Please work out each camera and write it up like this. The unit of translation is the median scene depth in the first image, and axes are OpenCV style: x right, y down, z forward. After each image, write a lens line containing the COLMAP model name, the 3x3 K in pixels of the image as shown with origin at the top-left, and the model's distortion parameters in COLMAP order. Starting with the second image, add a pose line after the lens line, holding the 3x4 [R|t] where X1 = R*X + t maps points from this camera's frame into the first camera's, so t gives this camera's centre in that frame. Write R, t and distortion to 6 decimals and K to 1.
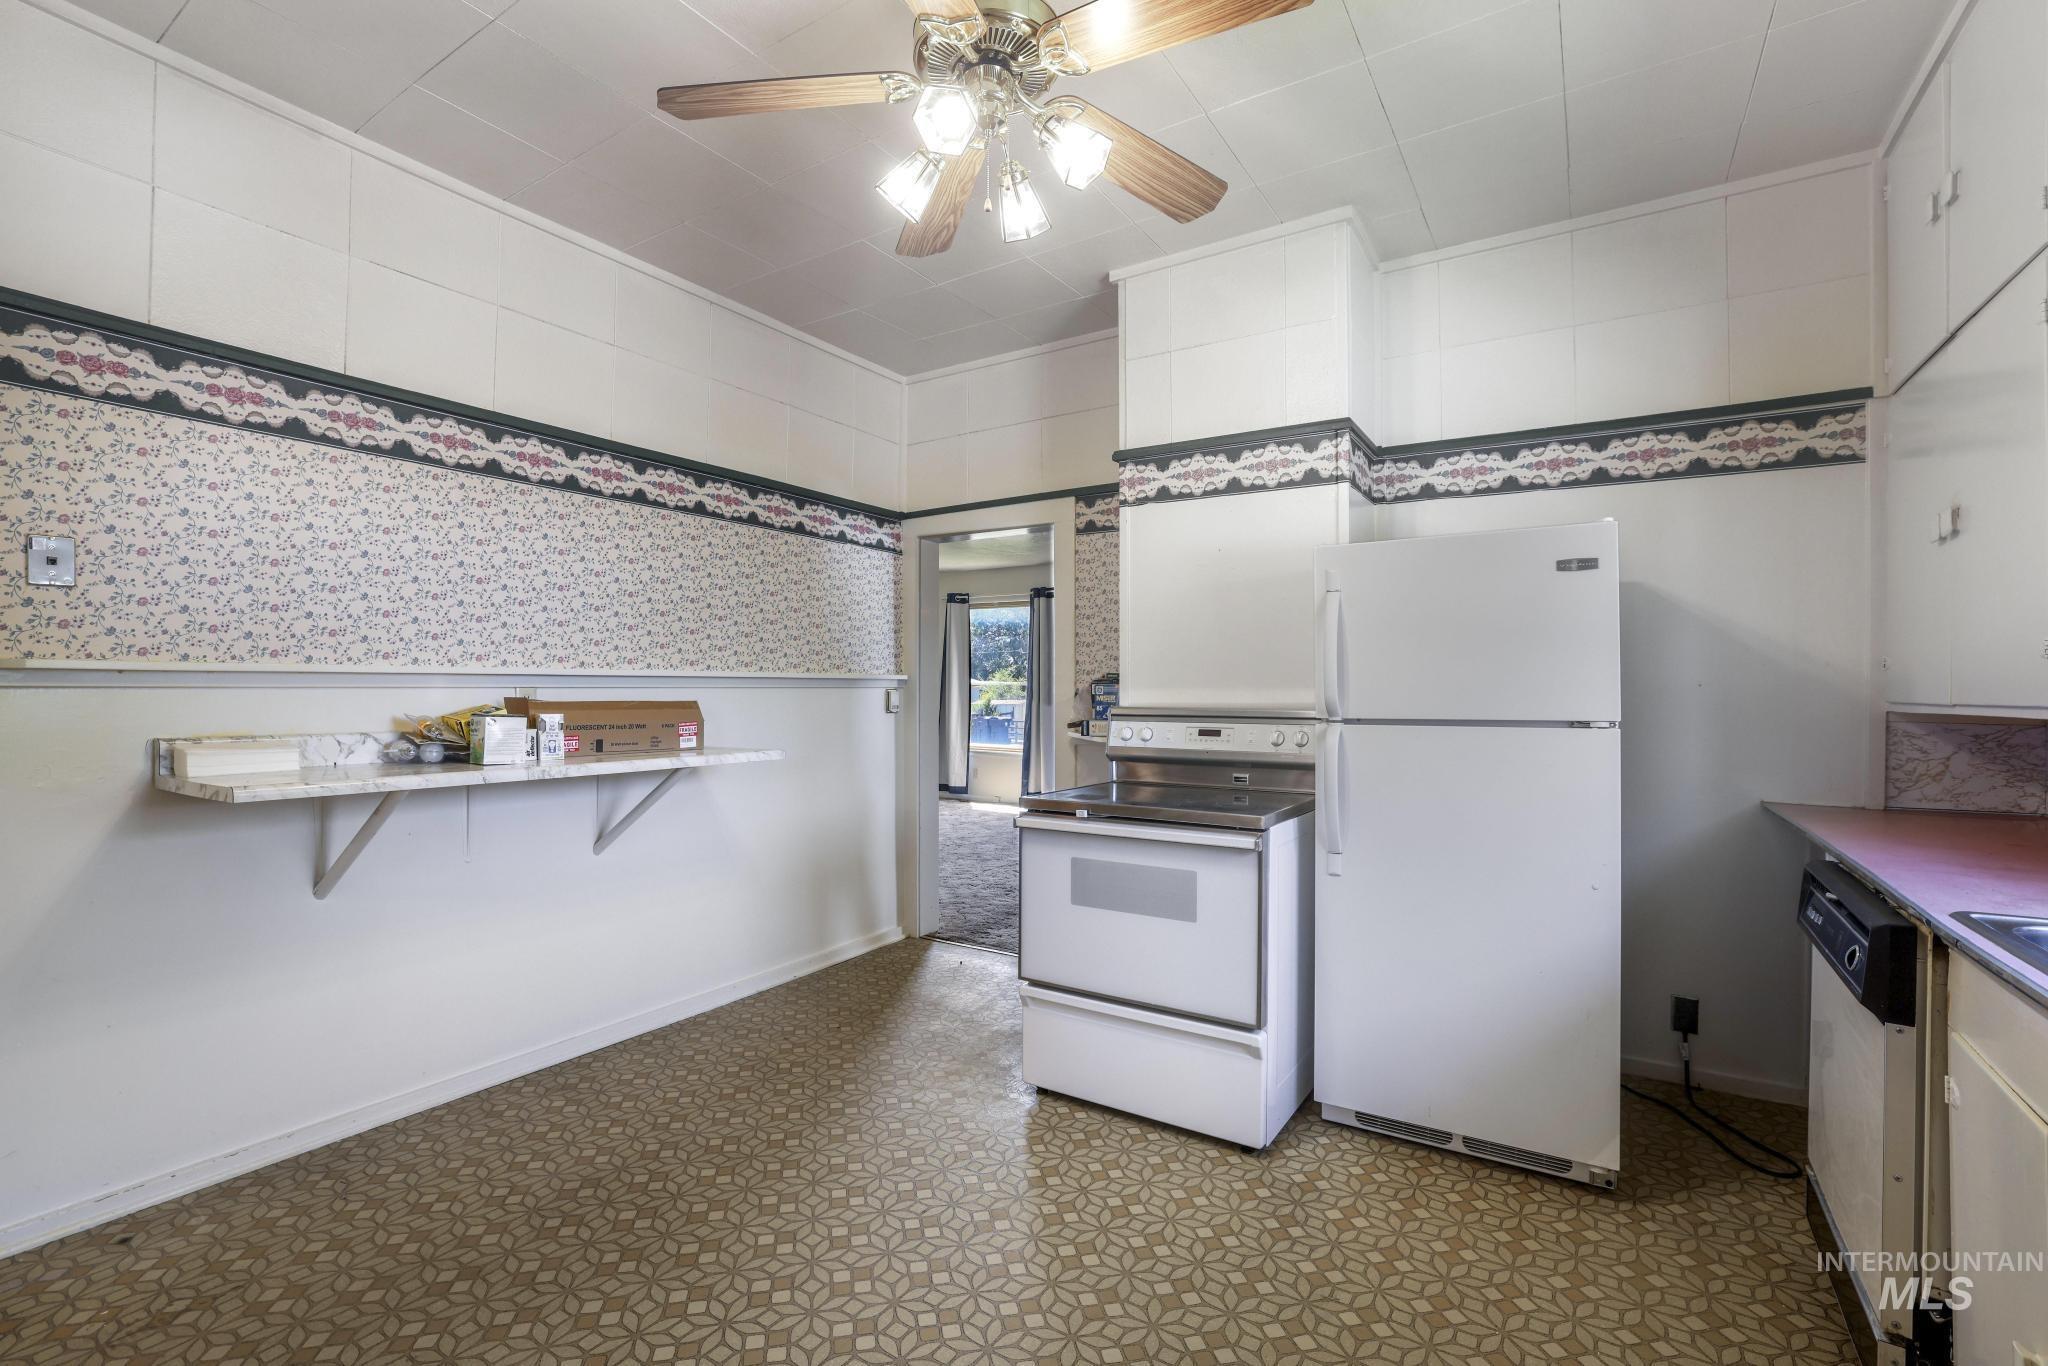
lens RADIAL K [[918.4, 0, 1024.0], [0, 918.4, 683.0], [0, 0, 1]] dist [-0.002805, 0.000041]
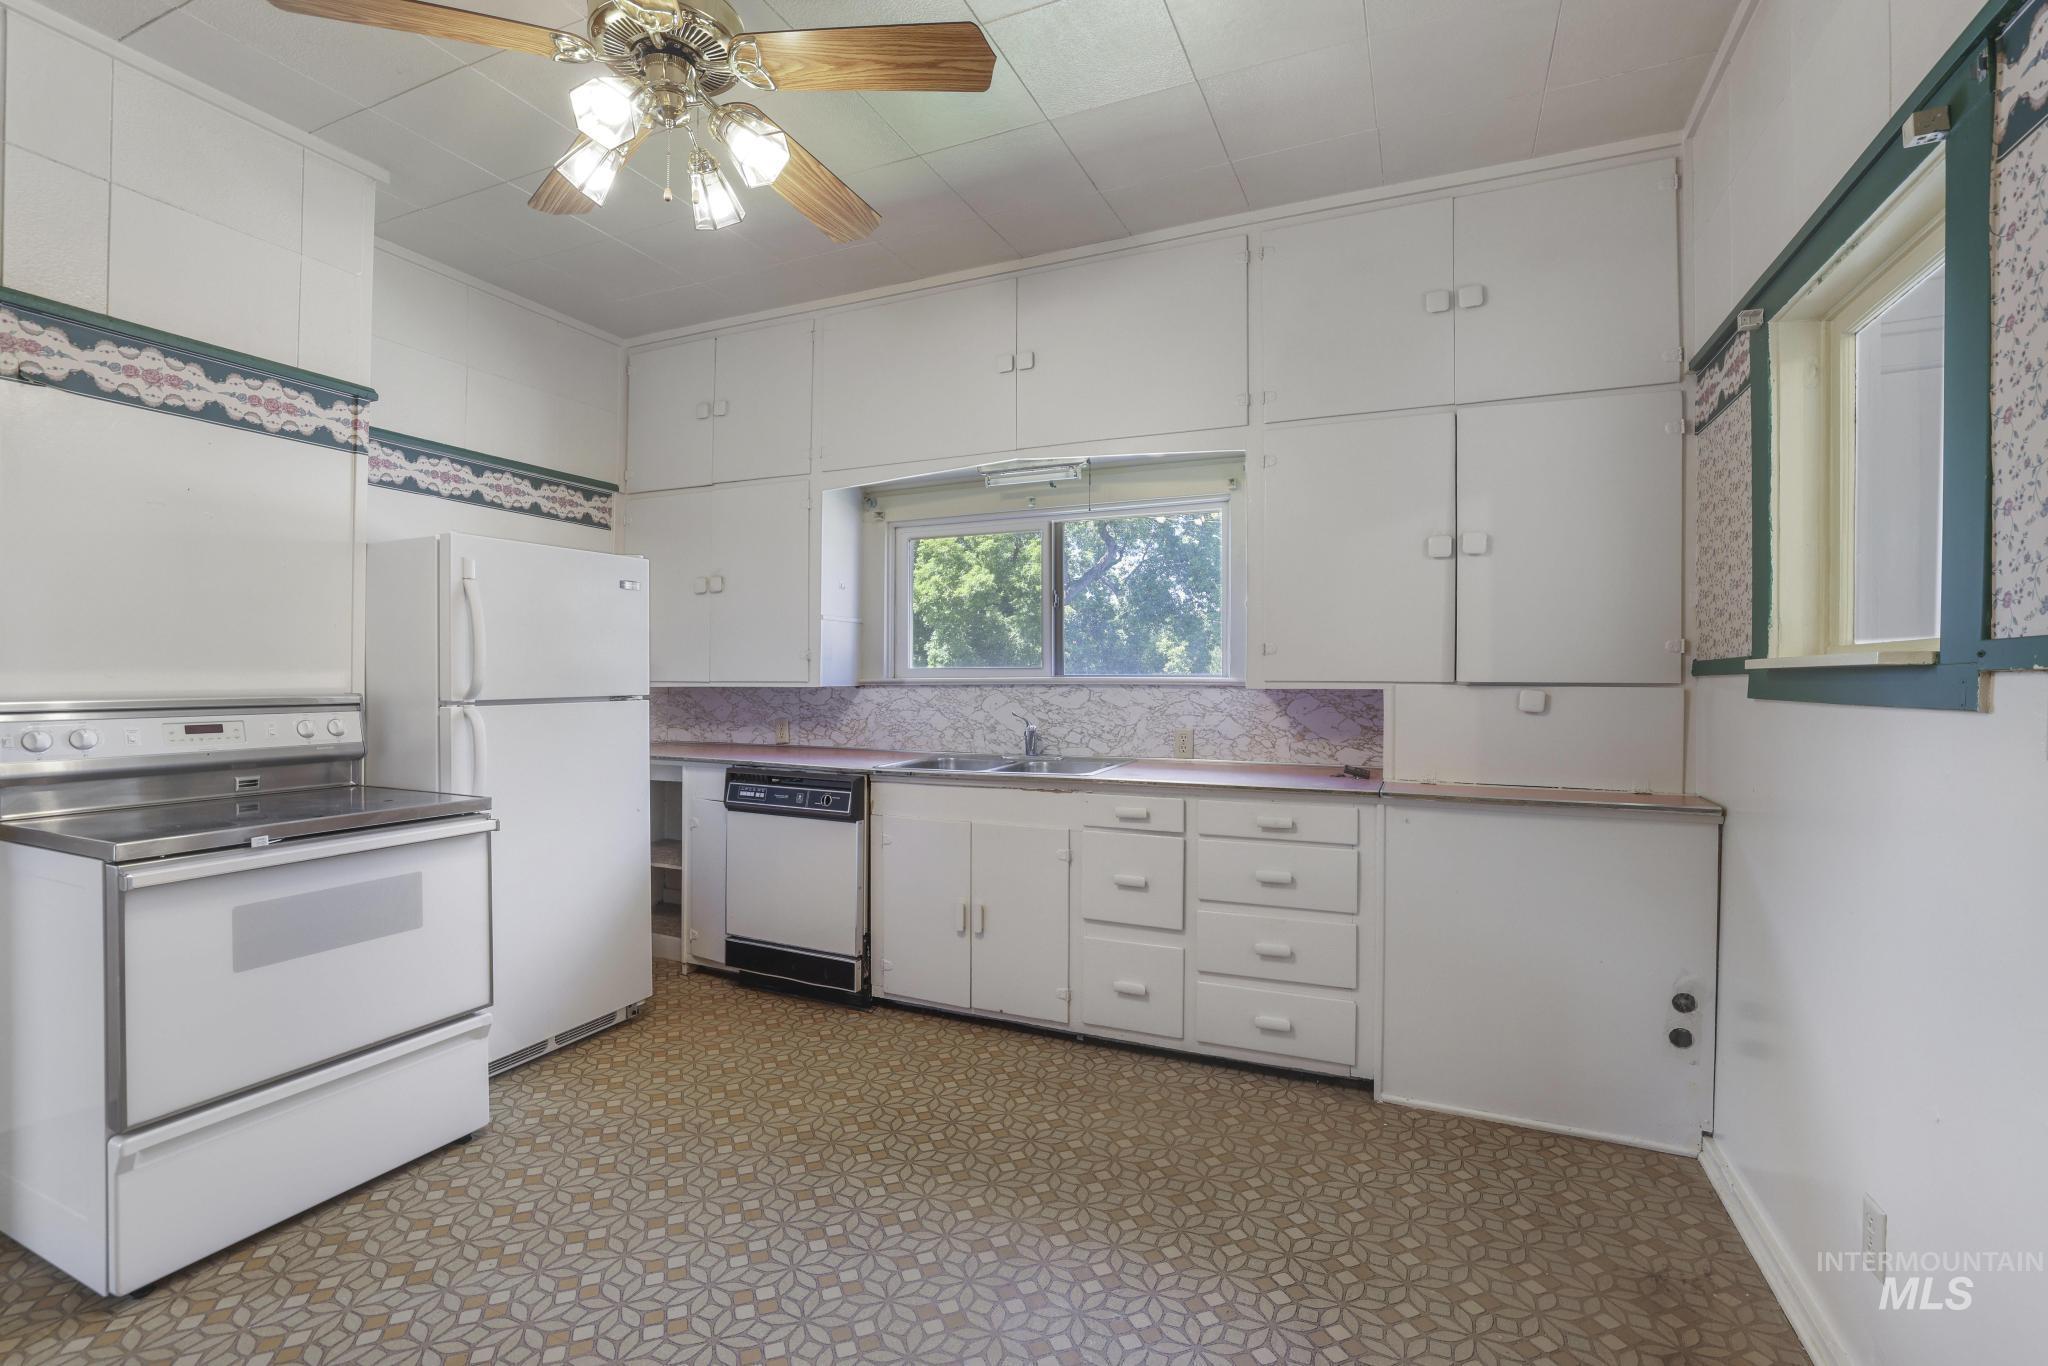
lens RADIAL K [[890.5, 0, 1018.4], [0, 890.5, 677.8], [0, 0, 1]] dist [-0.043665, 0.017963]
pose [[-0.126102, -0.006289, 0.991997, -0.762309], [-0.006862, 0.999962, 0.005468, 0.002952], [-0.991994, -0.006118, -0.126140, 0.534302]]
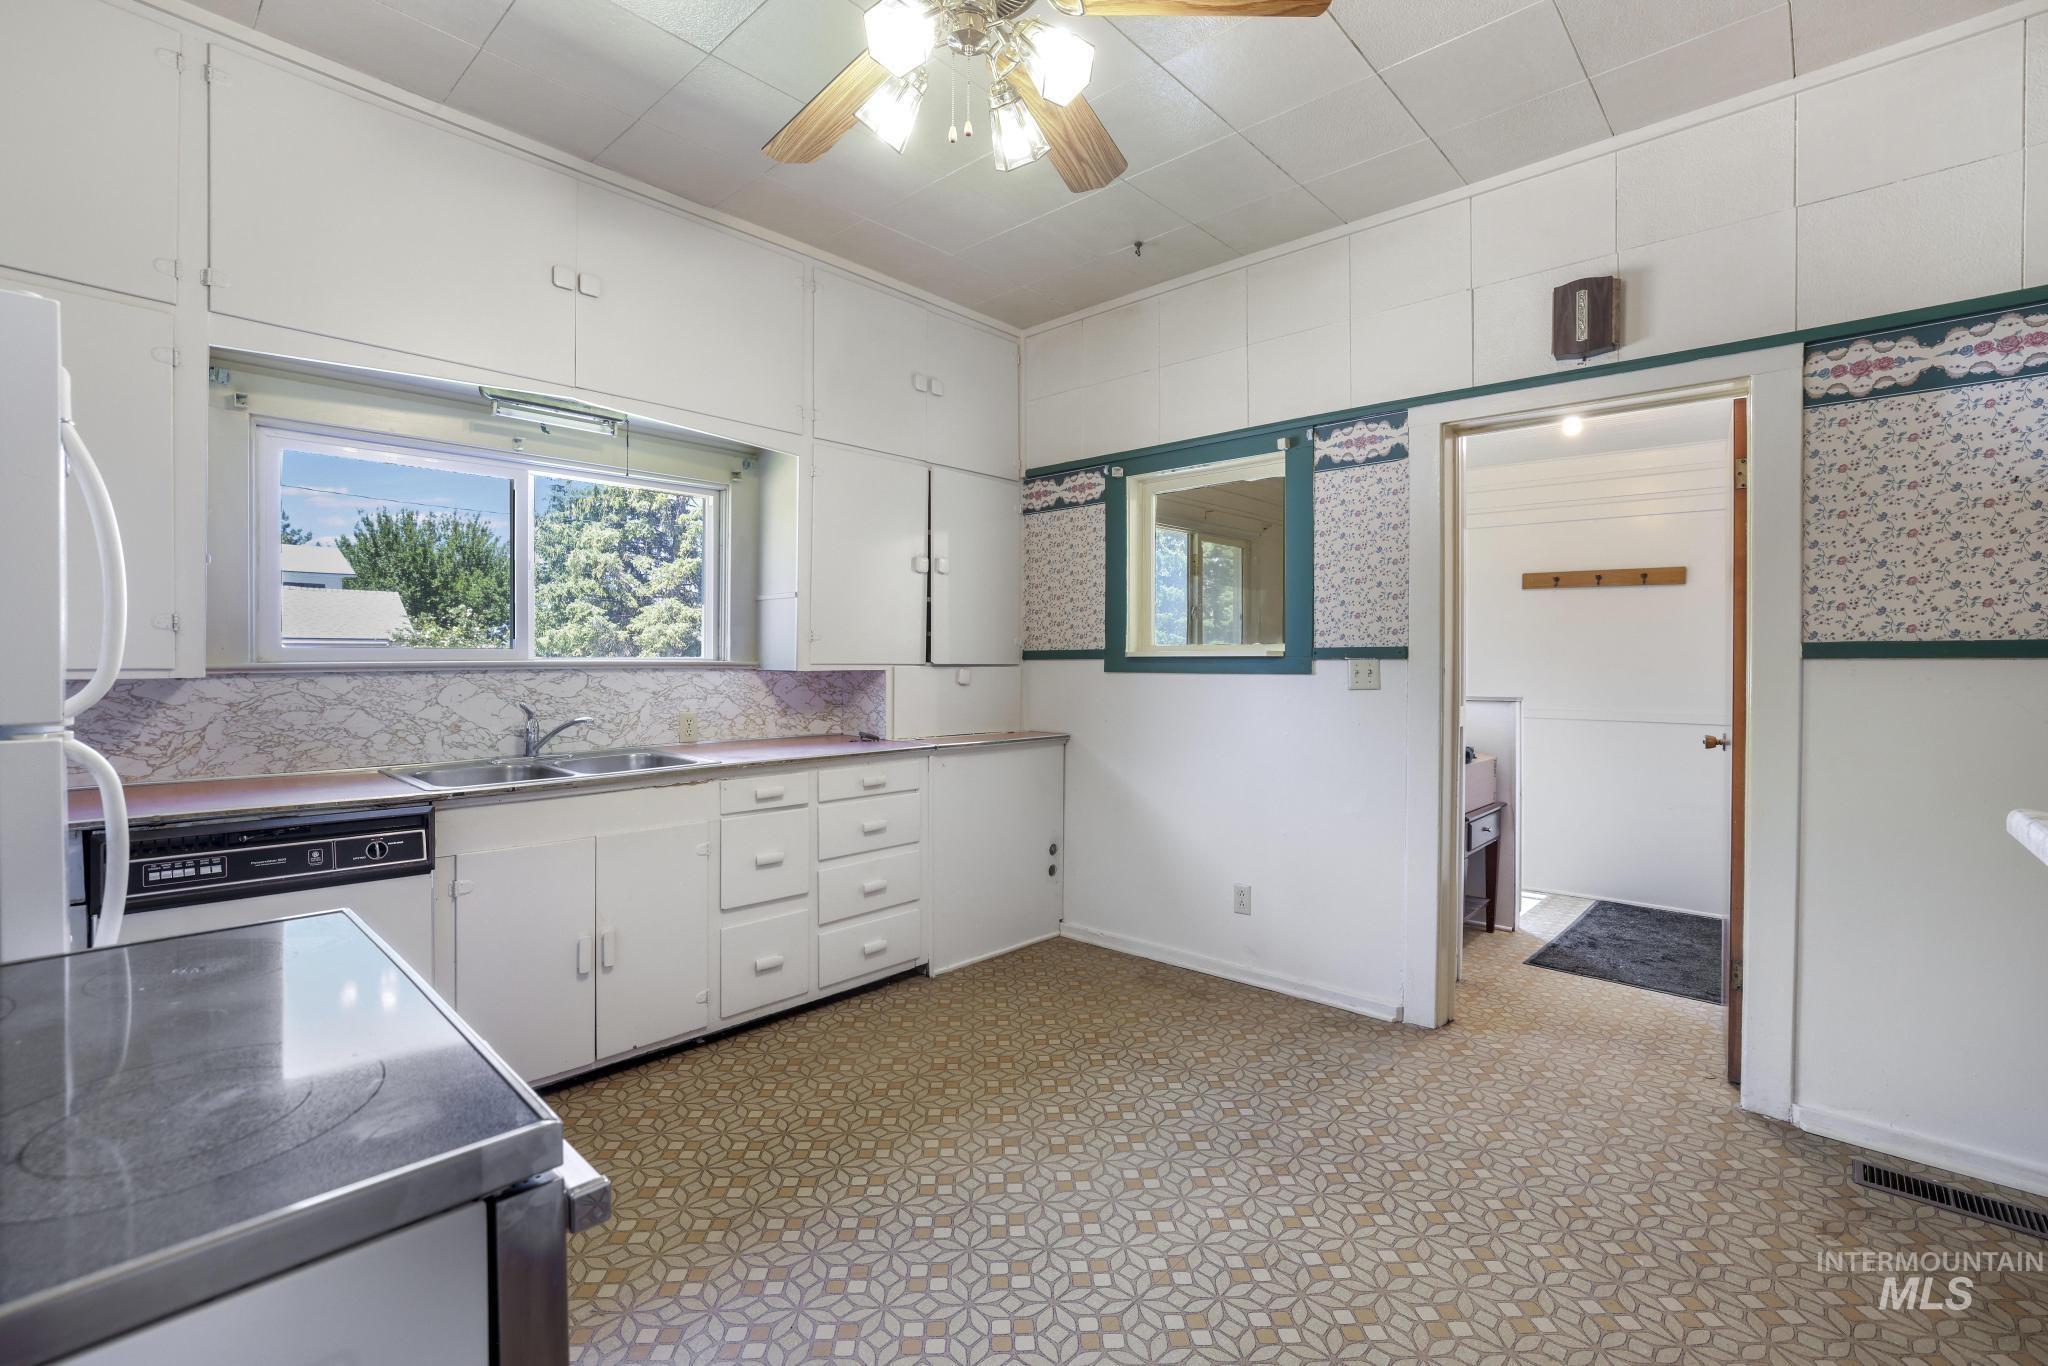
lens RADIAL K [[890.5, 0, 1018.4], [0, 890.5, 677.8], [0, 0, 1]] dist [-0.043665, 0.017963]
pose [[-0.976716, -0.012324, 0.214181, -0.182748], [-0.009087, 0.999829, 0.016091, 0.008451], [-0.214343, 0.013771, -0.976661, 1.367716]]
